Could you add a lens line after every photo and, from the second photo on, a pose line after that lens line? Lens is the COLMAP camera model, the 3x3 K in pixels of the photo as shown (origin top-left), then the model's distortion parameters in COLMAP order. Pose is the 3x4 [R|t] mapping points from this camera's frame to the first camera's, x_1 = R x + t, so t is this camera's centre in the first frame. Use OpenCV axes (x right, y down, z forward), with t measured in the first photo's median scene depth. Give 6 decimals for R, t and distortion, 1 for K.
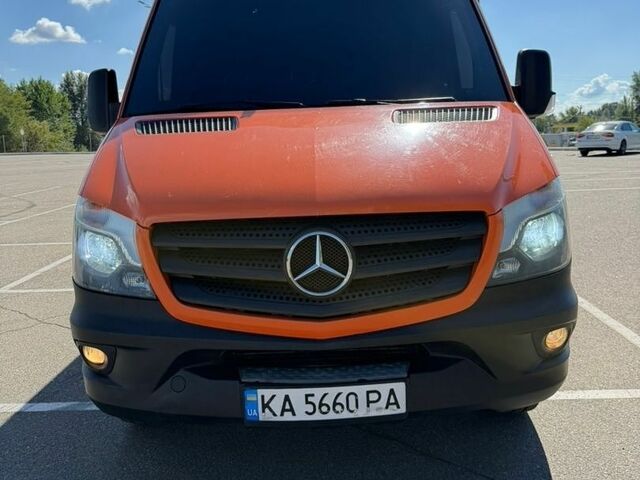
lens RADIAL K [[602.1, 0, 320.0], [0, 602.1, 240.0], [0, 0, 1]] dist [0.148541, -0.322204]
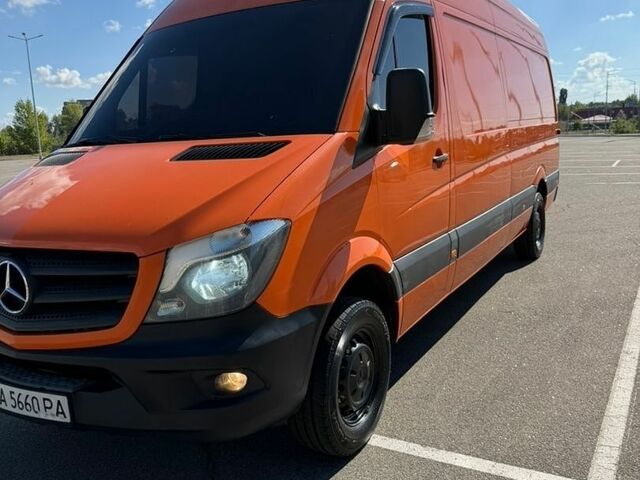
lens RADIAL K [[602.1, 0, 320.0], [0, 602.1, 240.0], [0, 0, 1]] dist [0.148541, -0.322204]
pose [[0.875442, 0.067763, -0.478549, 1.083984], [-0.055820, 0.997673, 0.039157, -0.133085], [0.480088, -0.007567, 0.877188, 0.213385]]
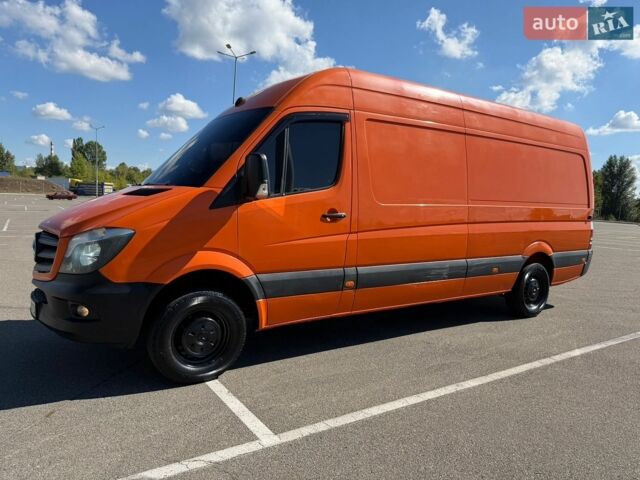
lens RADIAL K [[453.8, 0, 320.0], [0, 453.8, 240.0], [0, 0, 1]] dist [0.022053, -0.005856]
pose [[0.564353, 0.128113, -0.815532, 2.114456], [-0.199175, 0.979832, 0.016093, -0.242955], [0.801146, 0.153352, 0.578488, 0.823432]]
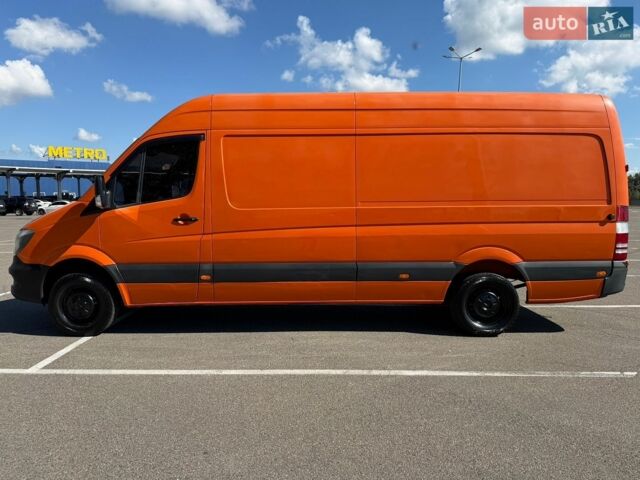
lens RADIAL K [[453.8, 0, 320.0], [0, 453.8, 240.0], [0, 0, 1]] dist [0.022053, -0.005856]
pose [[0.025649, 0.123457, -0.992018, 2.948439], [-0.176639, 0.977290, 0.117057, -0.633587], [0.983942, 0.172226, 0.046874, 2.626013]]
